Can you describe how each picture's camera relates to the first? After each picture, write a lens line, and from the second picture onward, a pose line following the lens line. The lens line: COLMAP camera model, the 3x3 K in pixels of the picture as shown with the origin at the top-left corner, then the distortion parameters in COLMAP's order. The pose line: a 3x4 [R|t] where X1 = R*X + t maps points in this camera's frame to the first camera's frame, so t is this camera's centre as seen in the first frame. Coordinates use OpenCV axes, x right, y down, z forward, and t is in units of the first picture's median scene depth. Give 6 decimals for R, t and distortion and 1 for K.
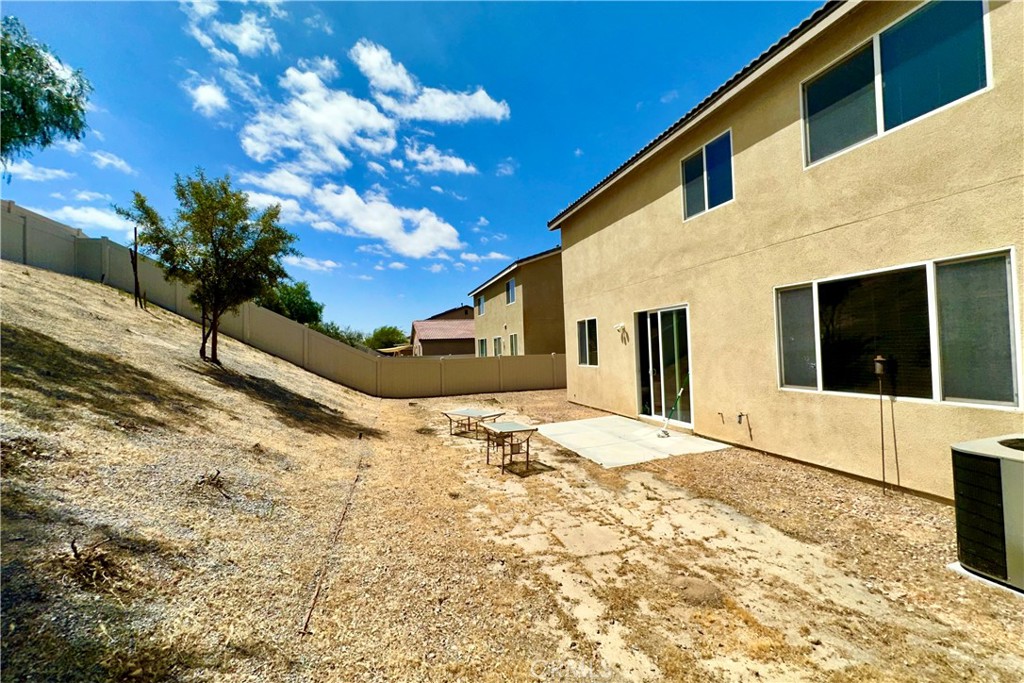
lens RADIAL K [[416.1, 0, 512.0], [0, 416.1, 341.5], [0, 0, 1]] dist [0.002893, -0.000037]
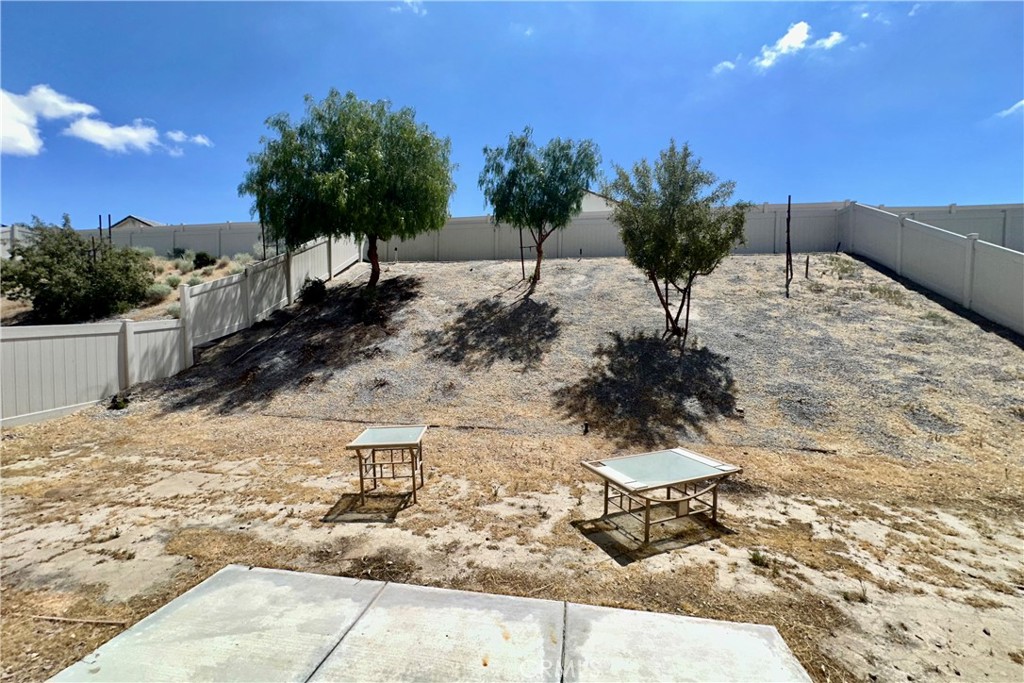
lens RADIAL K [[407.1, 0, 512.0], [0, 407.1, 341.5], [0, 0, 1]] dist [-0.001252, -0.000136]
pose [[-0.449566, 0.053501, -0.891643, 0.444672], [0.021201, 0.998563, 0.049227, 0.023317], [0.892995, 0.003227, -0.450054, 1.363516]]
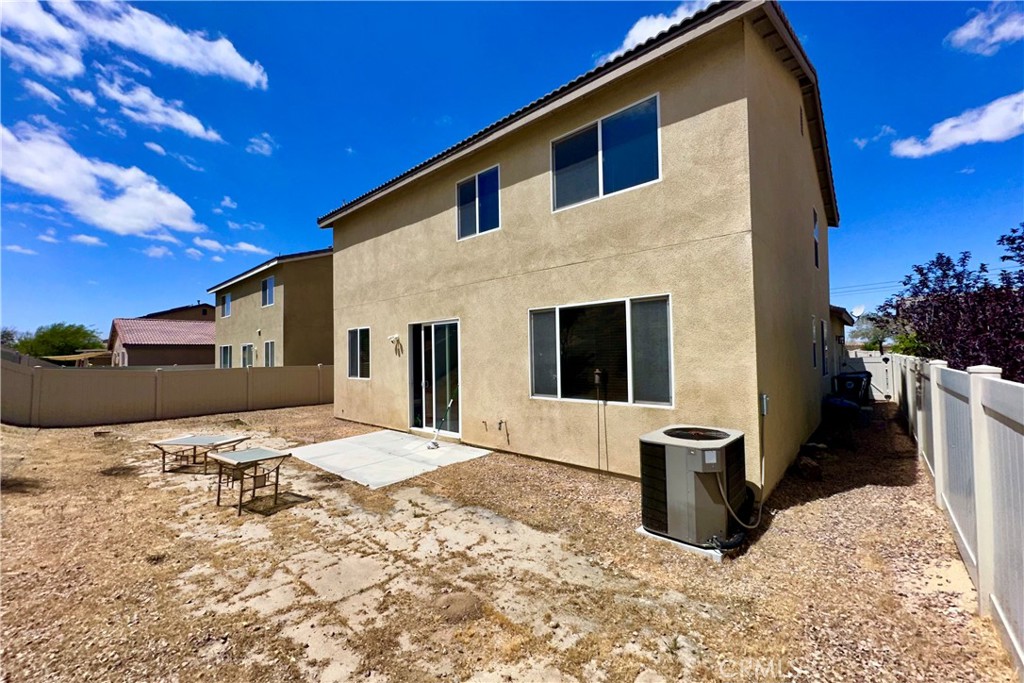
lens RADIAL K [[416.1, 0, 512.0], [0, 416.1, 341.5], [0, 0, 1]] dist [0.002893, -0.000037]
pose [[0.864248, 0.035572, 0.501807, 0.014499], [-0.022051, 0.999217, -0.032854, -0.002013], [-0.502583, 0.017329, 0.864355, 0.029712]]
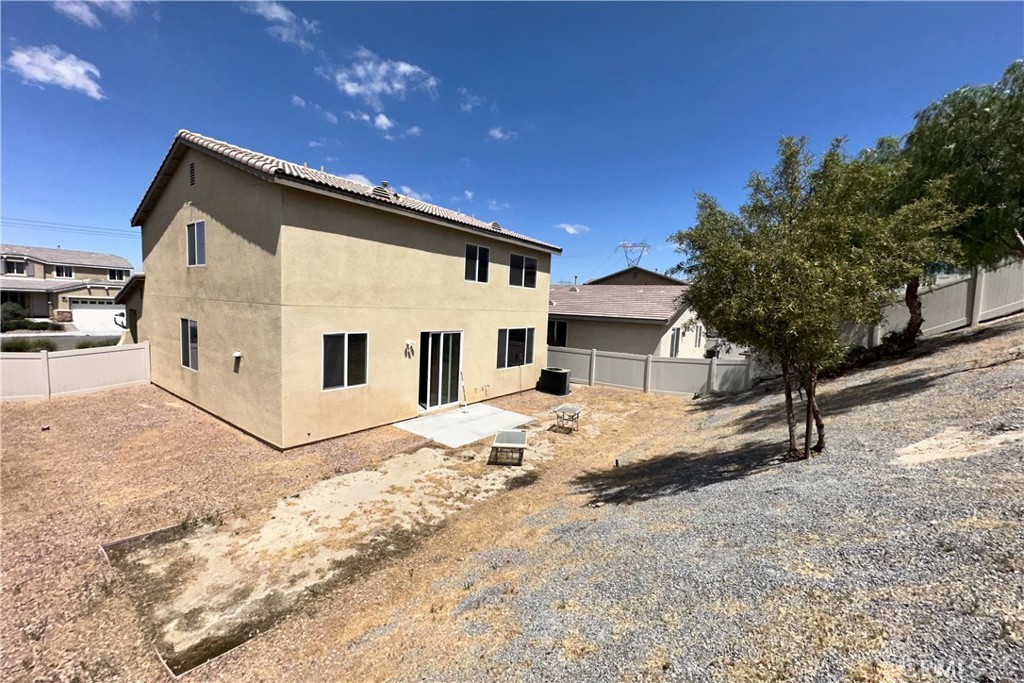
lens RADIAL K [[407.1, 0, 512.0], [0, 407.1, 341.5], [0, 0, 1]] dist [-0.001252, -0.000136]
pose [[-0.594055, -0.061816, 0.802046, -1.162800], [-0.037891, 0.998087, 0.048861, -0.152768], [-0.803532, -0.001365, -0.595260, 2.079350]]
